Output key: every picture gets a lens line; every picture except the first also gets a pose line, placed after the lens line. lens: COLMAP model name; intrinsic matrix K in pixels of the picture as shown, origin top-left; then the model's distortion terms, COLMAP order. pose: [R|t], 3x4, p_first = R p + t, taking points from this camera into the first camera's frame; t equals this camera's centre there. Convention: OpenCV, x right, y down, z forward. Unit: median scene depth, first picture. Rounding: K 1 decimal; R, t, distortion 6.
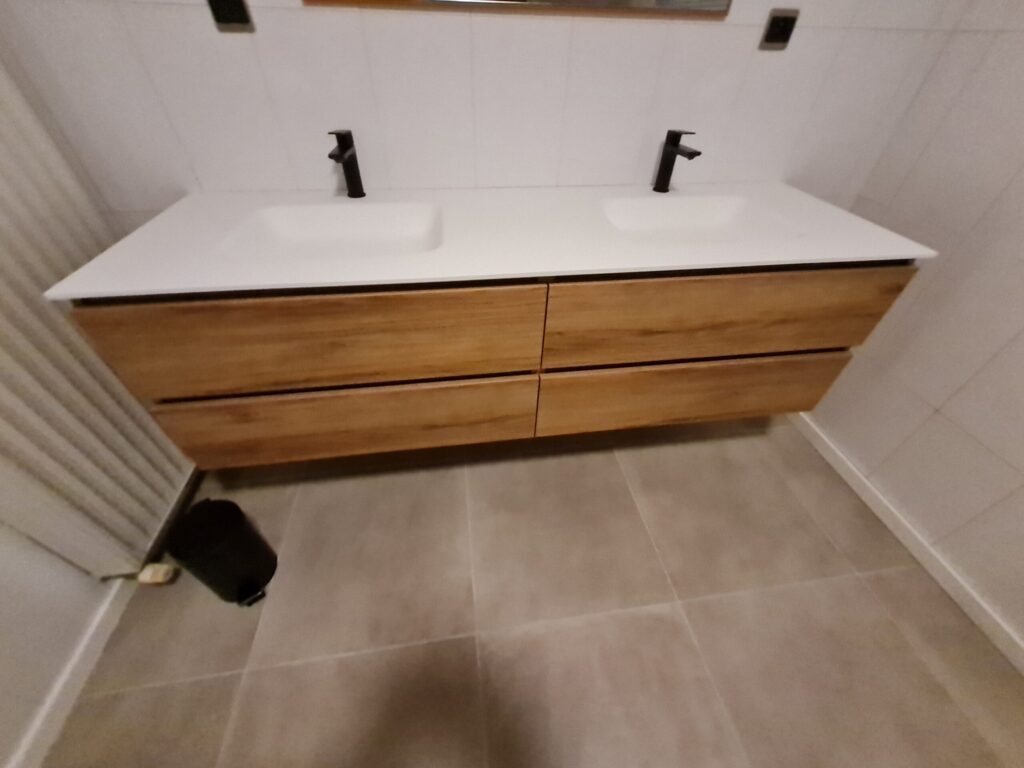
lens RADIAL K [[395.6, 0, 513.8], [0, 395.6, 378.6], [0, 0, 1]] dist [0.000591, -0.000027]
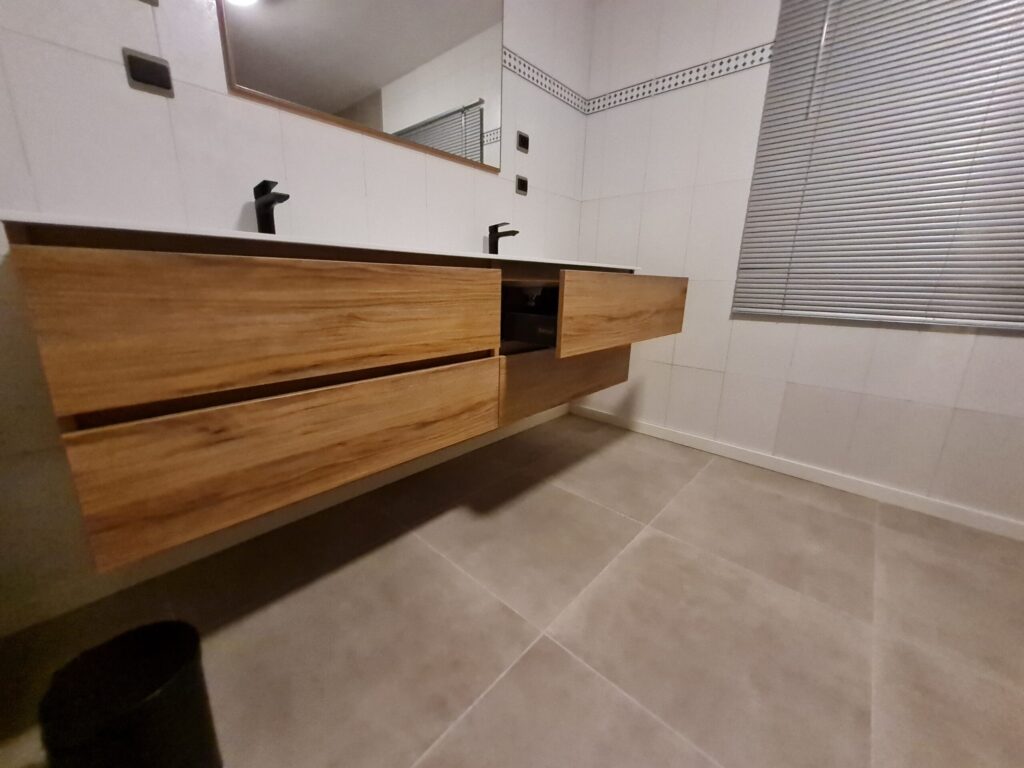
lens RADIAL K [[395.6, 0, 513.8], [0, 395.6, 378.6], [0, 0, 1]] dist [0.000591, -0.000027]
pose [[0.768886, -0.159964, 0.619053, -0.698287], [0.418313, 0.858086, -0.297830, 0.458667], [-0.483558, 0.487955, 0.726685, 0.139942]]
